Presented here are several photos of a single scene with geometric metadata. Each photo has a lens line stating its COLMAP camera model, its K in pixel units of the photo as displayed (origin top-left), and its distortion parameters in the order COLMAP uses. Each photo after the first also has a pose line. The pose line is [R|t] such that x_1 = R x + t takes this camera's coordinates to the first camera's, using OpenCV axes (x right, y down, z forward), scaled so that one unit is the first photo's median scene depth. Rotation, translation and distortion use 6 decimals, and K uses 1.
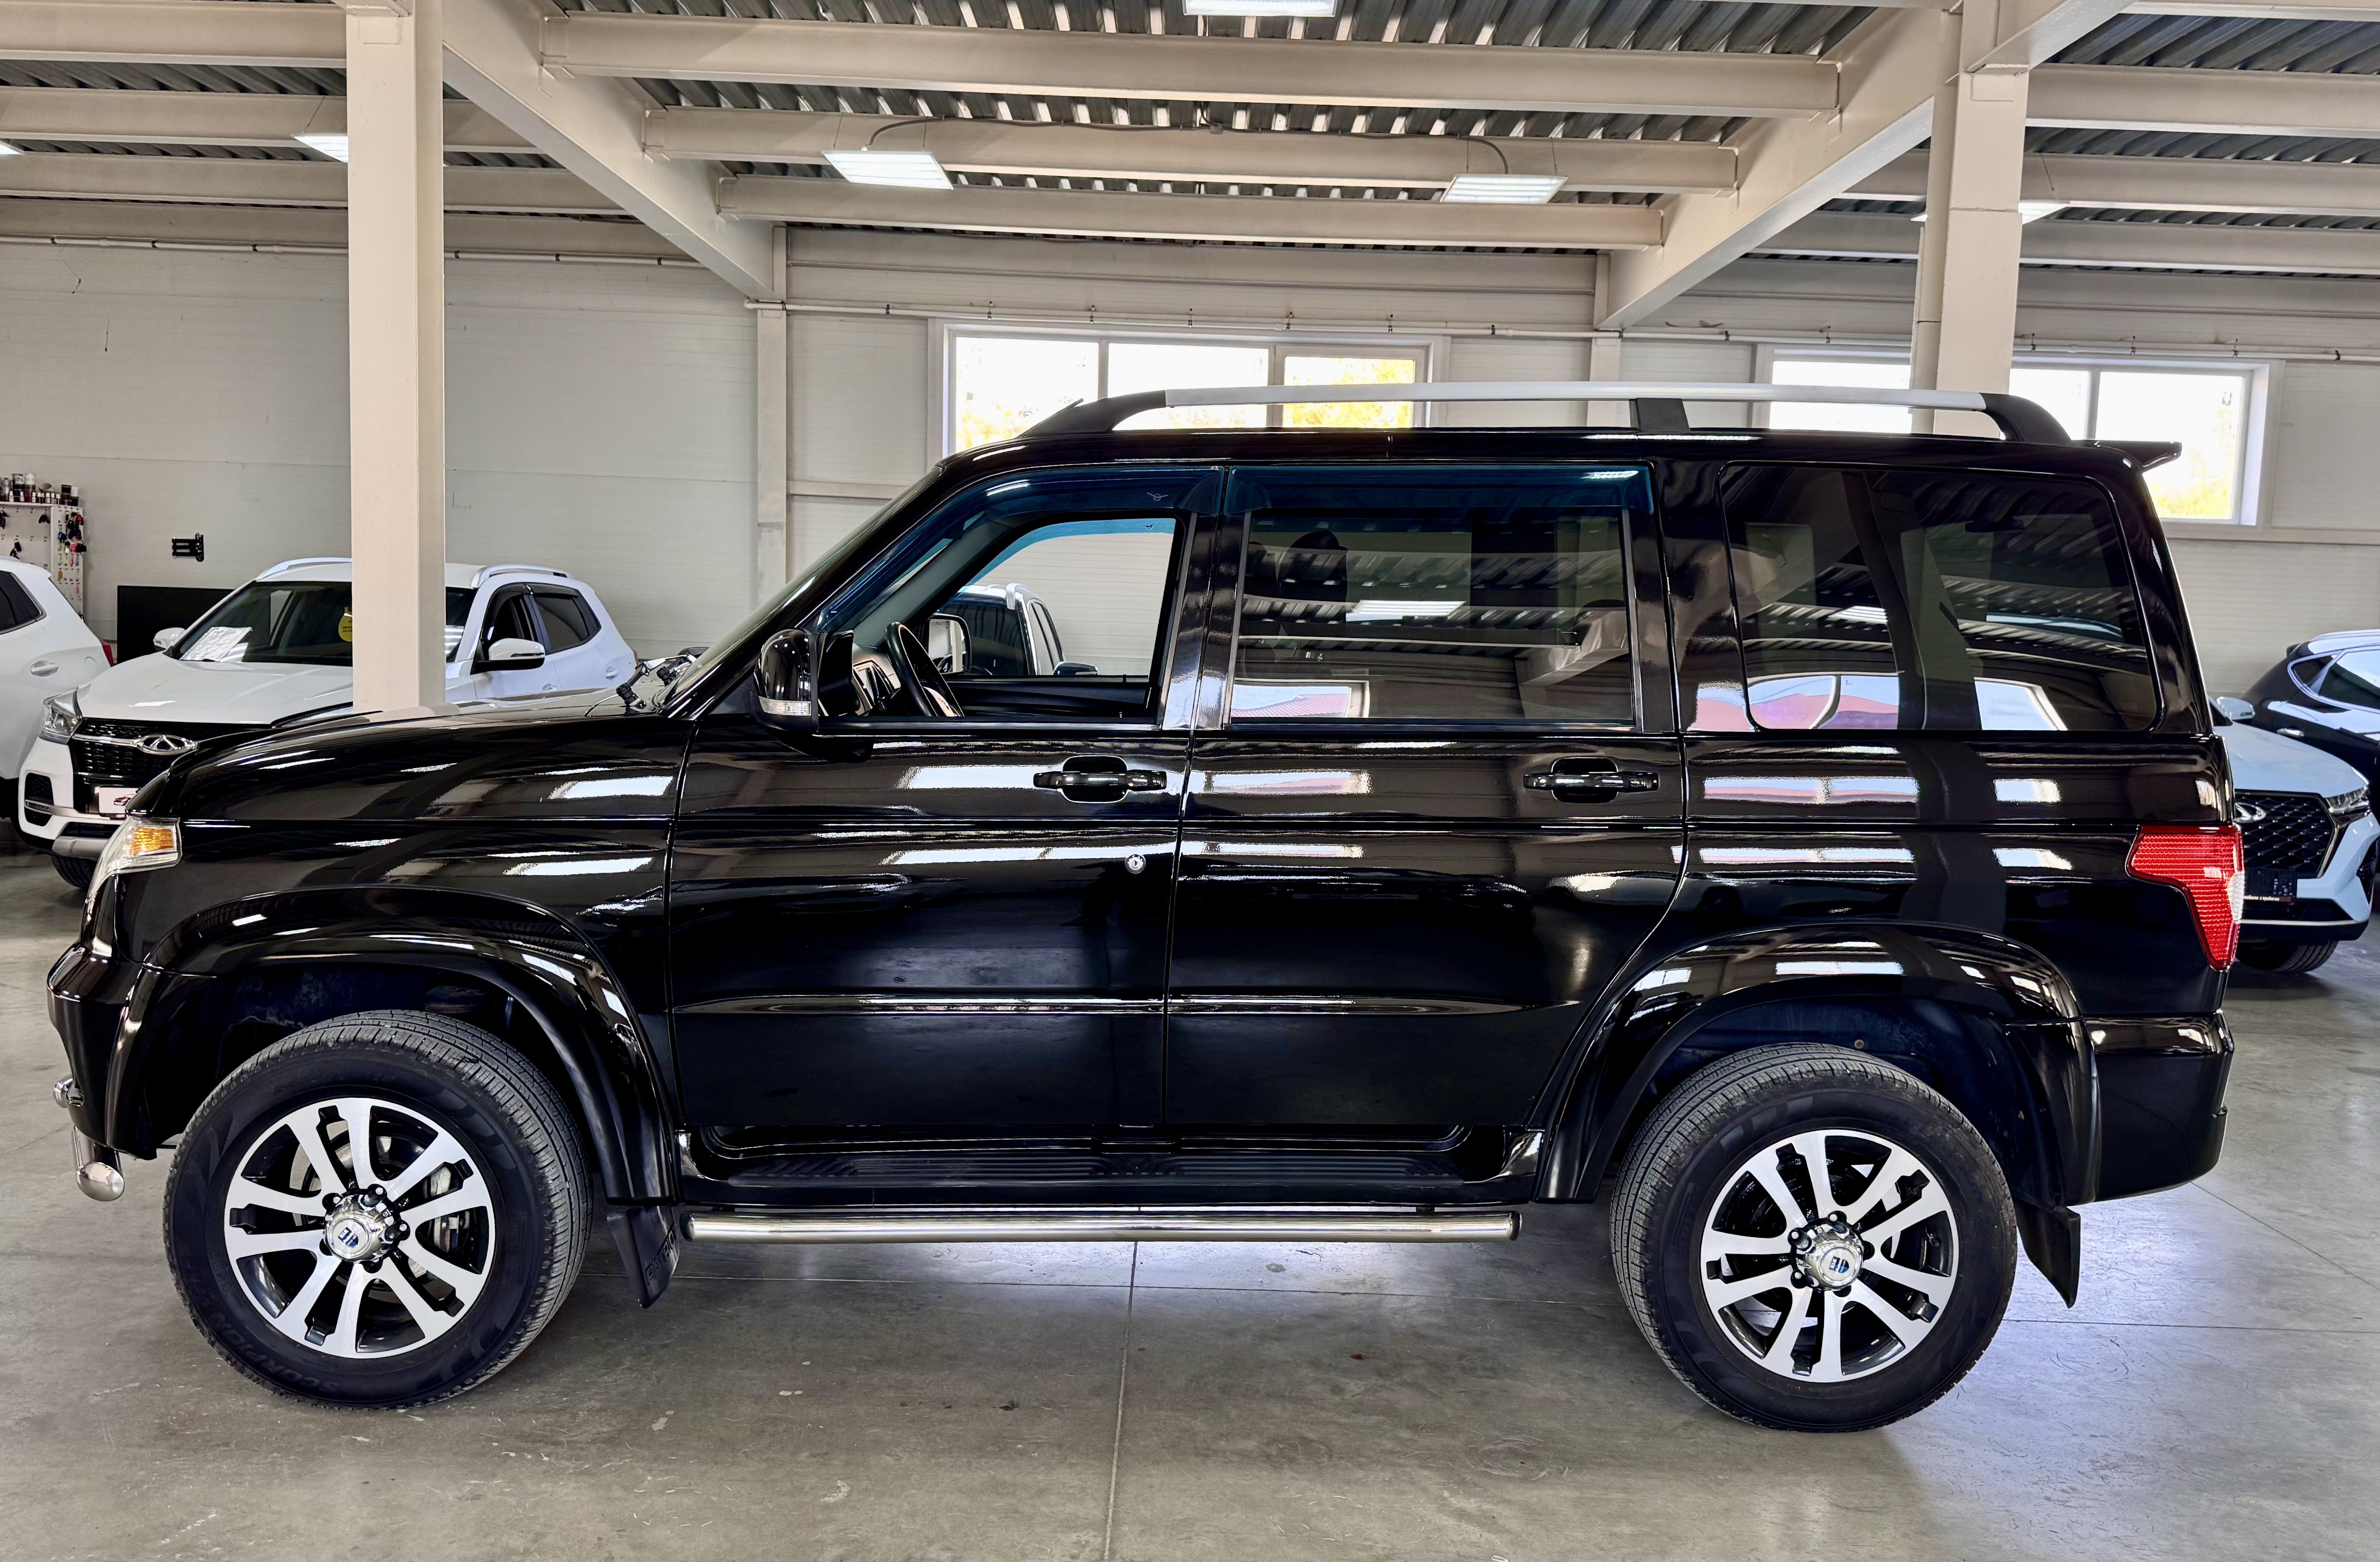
lens RADIAL K [[1769.0, 0, 1190.0], [0, 1769.0, 781.0], [0, 0, 1]] dist [0.008681, 0.001770]
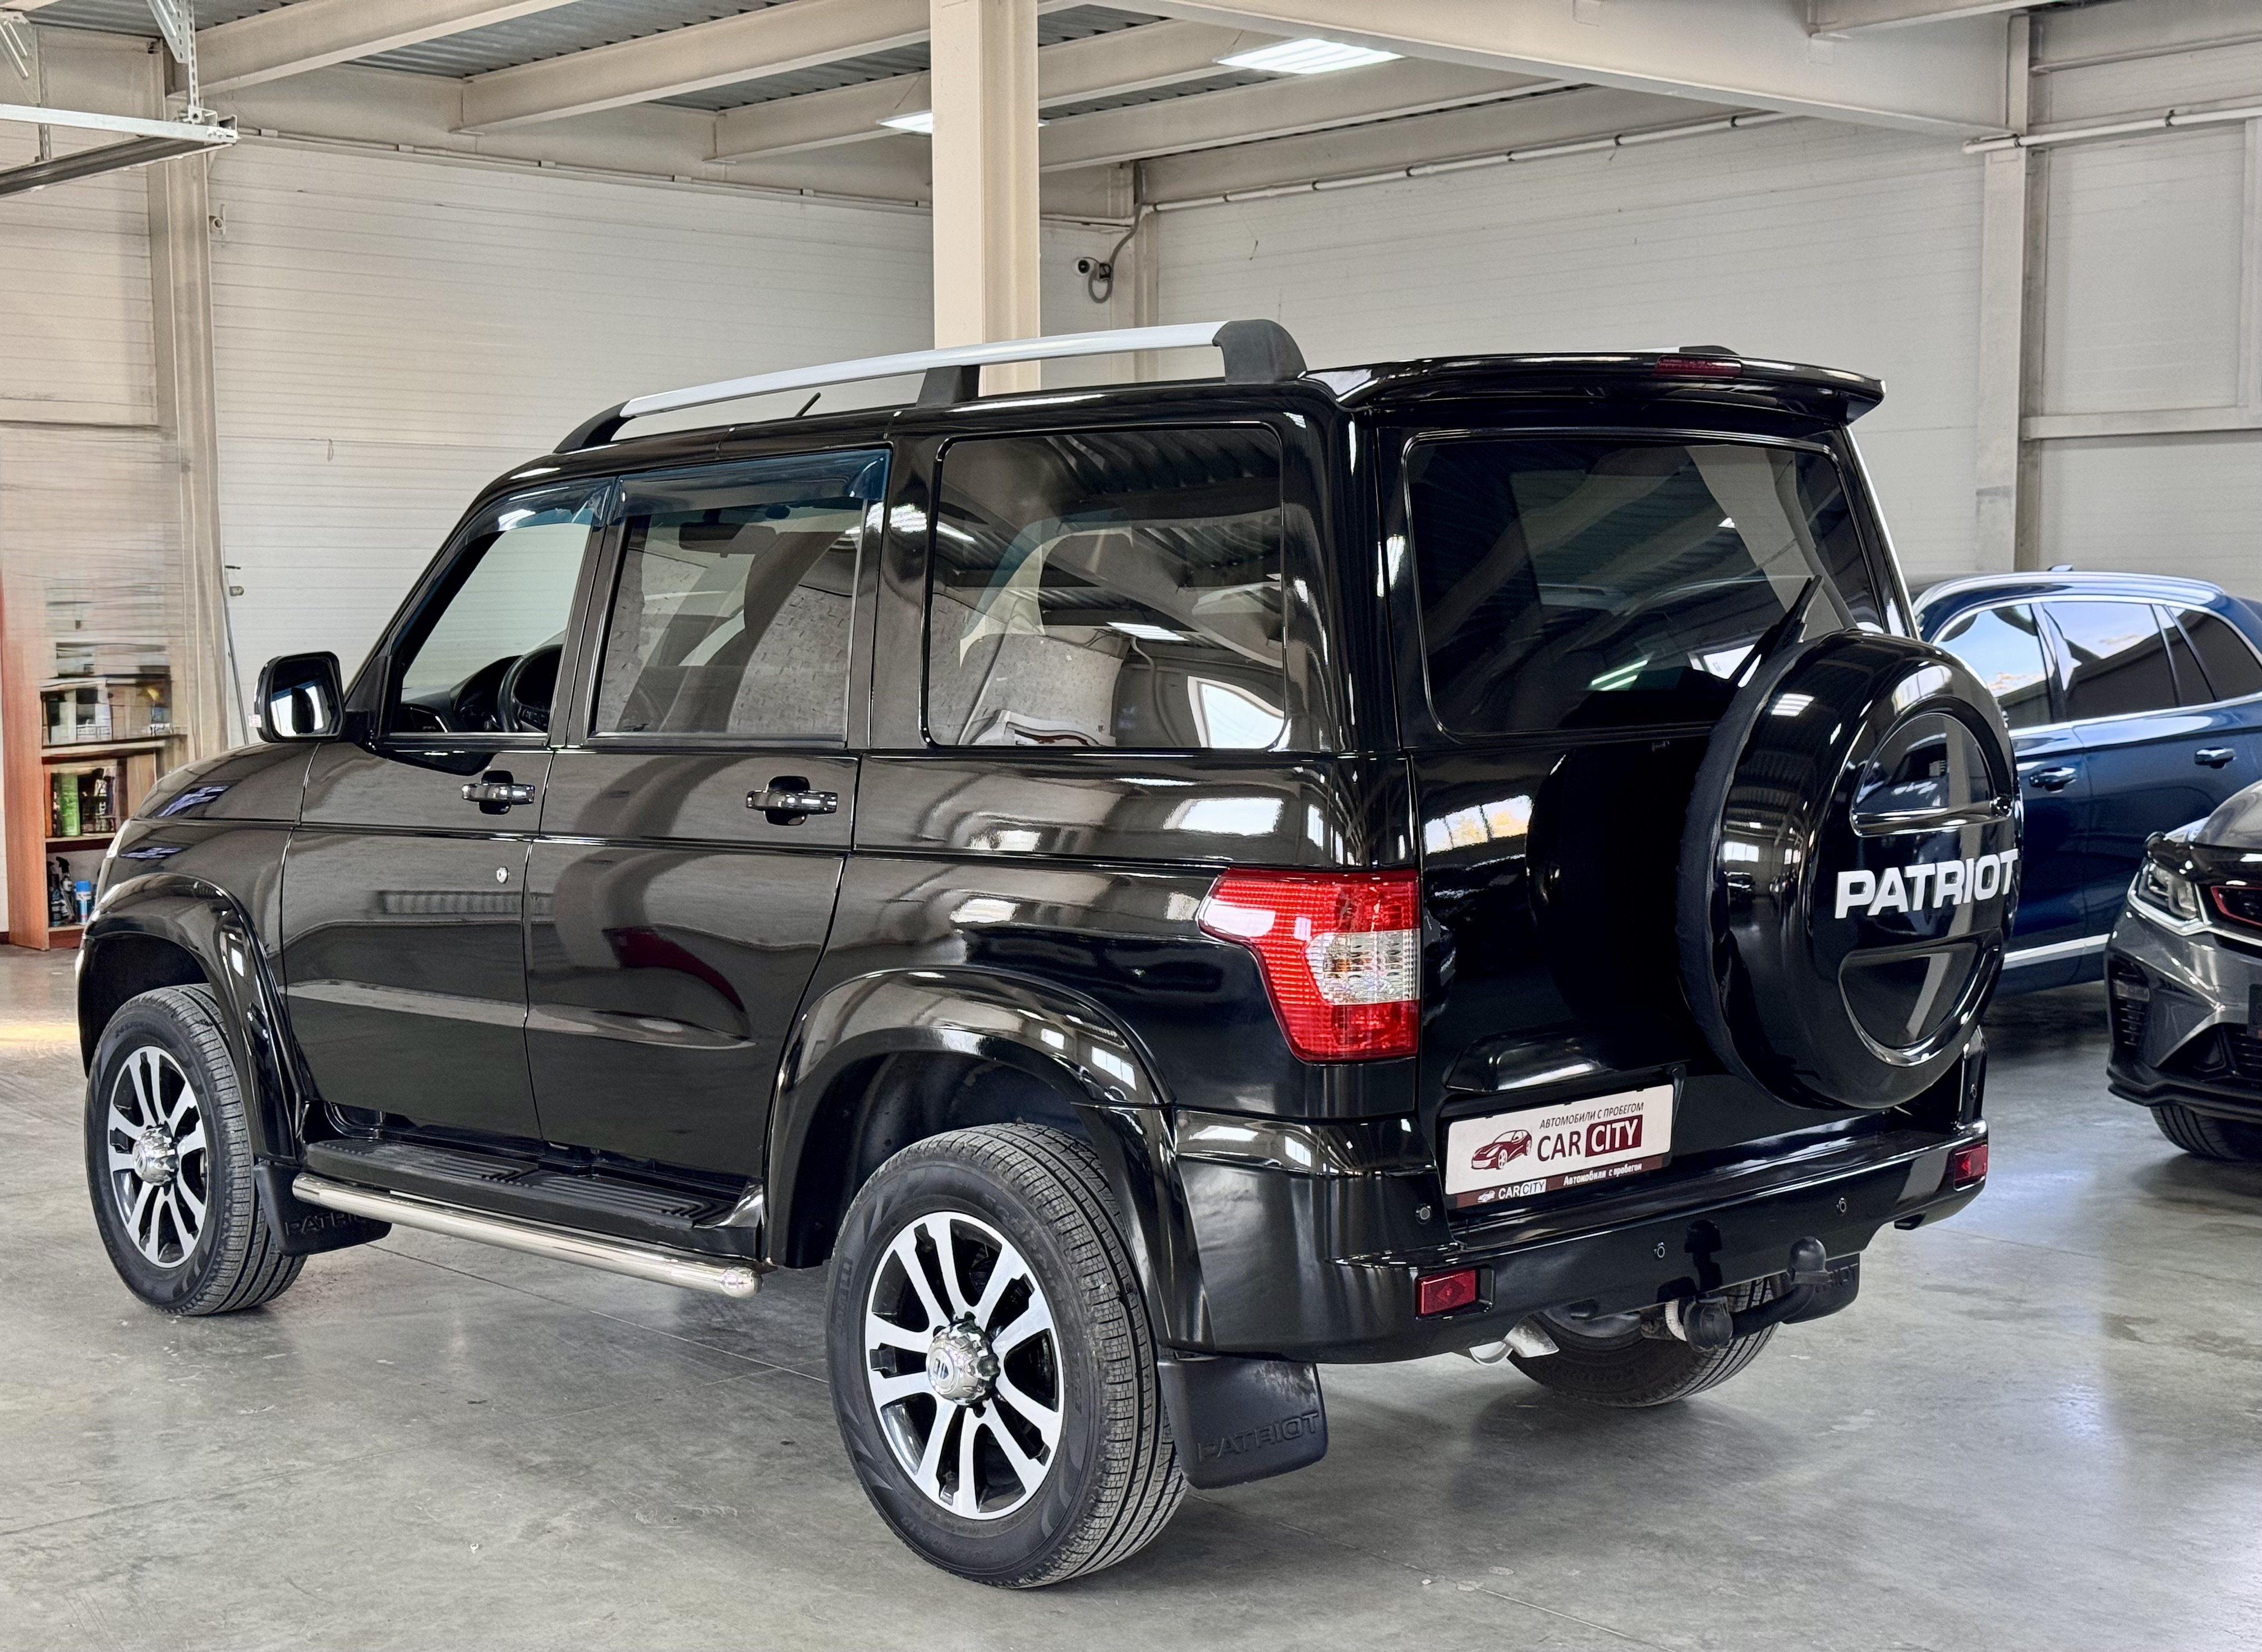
lens RADIAL K [[3313.0, 0, 1131.0], [0, 3313.0, 826.0], [0, 0, 1]] dist [-0.003505, 0.622247]
pose [[0.643312, 0.015497, -0.765447, 1.628570], [-0.045793, 0.998784, -0.018265, 0.035786], [0.764233, 0.046802, 0.643239, 0.029415]]
